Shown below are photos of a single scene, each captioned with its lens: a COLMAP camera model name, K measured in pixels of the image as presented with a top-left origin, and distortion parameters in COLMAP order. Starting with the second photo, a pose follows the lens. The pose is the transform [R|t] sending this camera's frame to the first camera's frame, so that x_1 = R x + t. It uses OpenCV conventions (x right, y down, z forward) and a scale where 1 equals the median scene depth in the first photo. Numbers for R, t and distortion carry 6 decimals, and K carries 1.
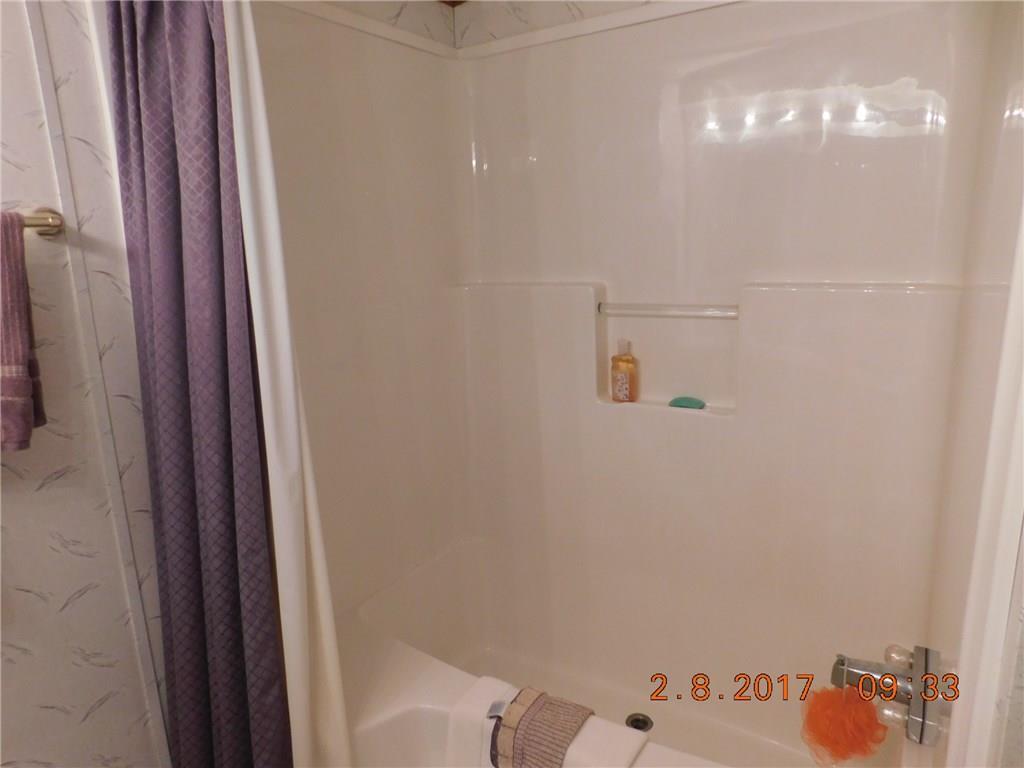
lens RADIAL K [[678.3, 0, 512.5], [0, 678.3, 386.0], [0, 0, 1]] dist [-0.068979, 0.053050]
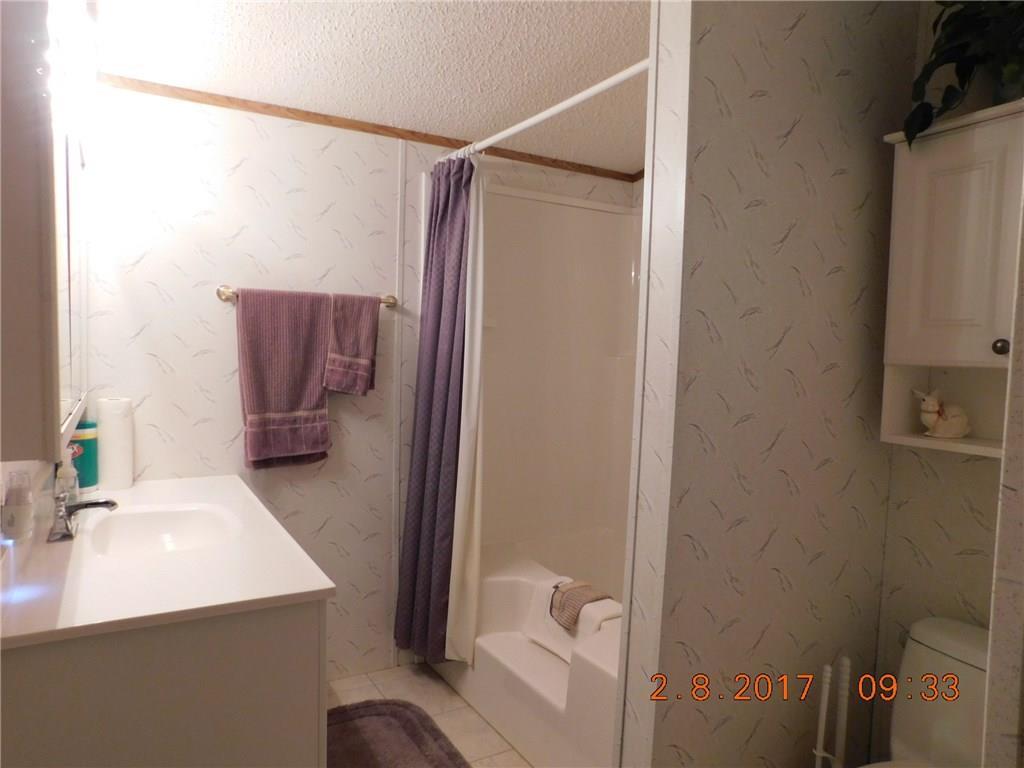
lens RADIAL K [[678.3, 0, 512.1], [0, 678.3, 384.5], [0, 0, 1]] dist [-0.068979, 0.053050]
pose [[0.896490, 0.086205, -0.434596, 0.648424], [-0.151312, 0.981484, -0.117445, 0.221281], [0.416425, 0.171048, 0.892935, -0.777451]]
